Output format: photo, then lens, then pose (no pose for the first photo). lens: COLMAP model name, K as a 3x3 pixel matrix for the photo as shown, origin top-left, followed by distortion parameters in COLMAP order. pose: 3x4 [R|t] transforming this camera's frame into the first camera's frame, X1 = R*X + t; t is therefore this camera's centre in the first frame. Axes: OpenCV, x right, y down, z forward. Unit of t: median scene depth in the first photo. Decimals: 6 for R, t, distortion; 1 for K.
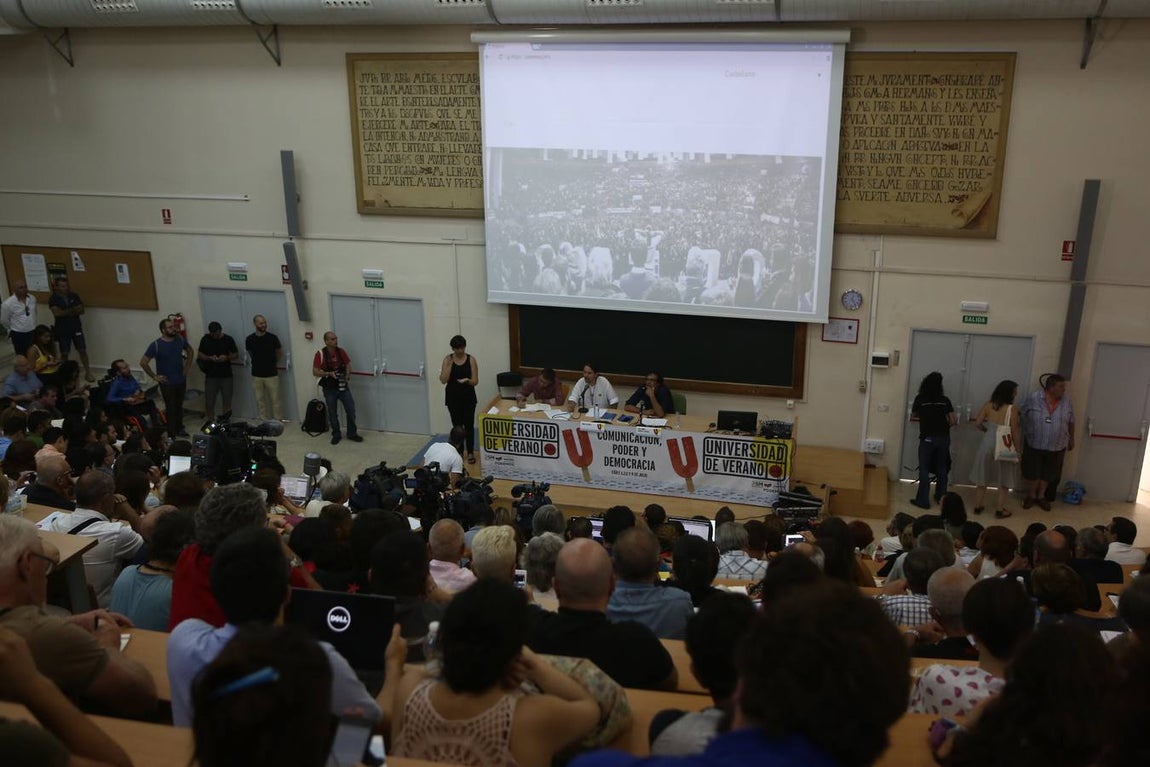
lens RADIAL K [[1043.6, 0, 578.7], [0, 1043.6, 377.0], [0, 0, 1]] dist [-0.076256, 0.123999]
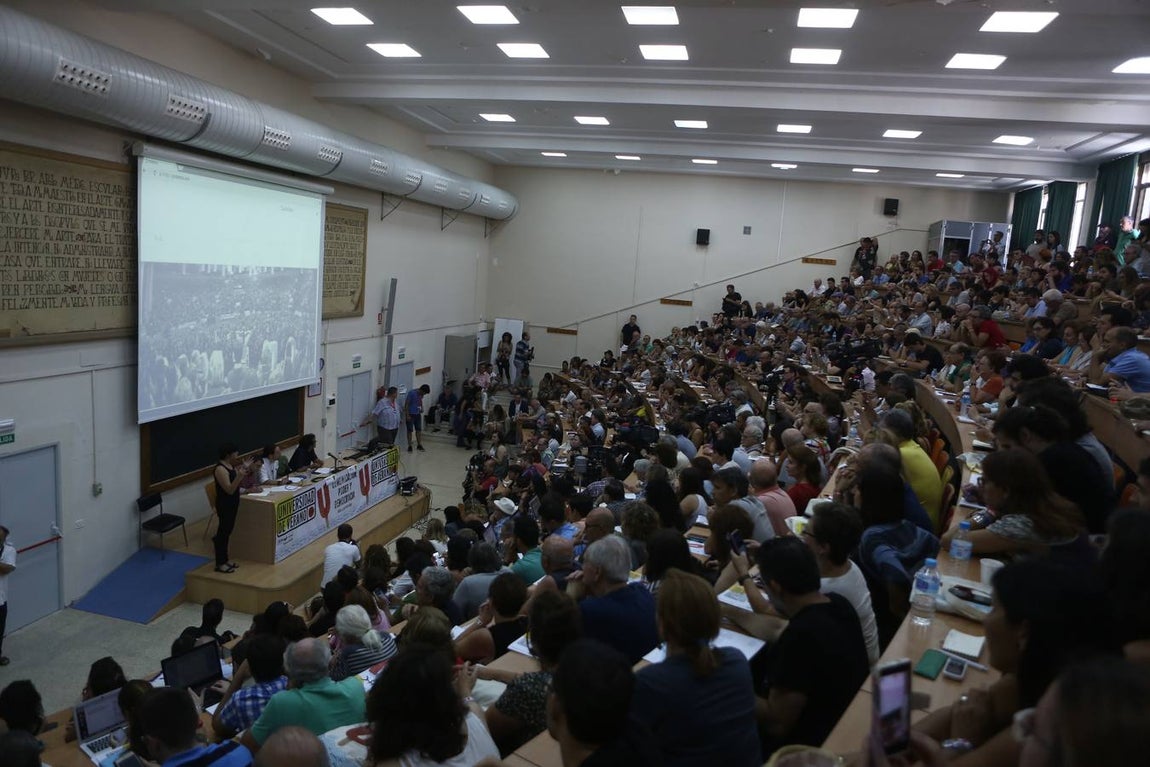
lens RADIAL K [[779.3, 0, 575.0], [0, 779.3, 383.5], [0, 0, 1]] dist [-0.116574, 0.104546]
pose [[-0.031496, -0.136787, 0.990100, -0.821132], [0.260869, 0.955131, 0.140255, -0.105617], [-0.964860, 0.262704, 0.005601, 0.633615]]
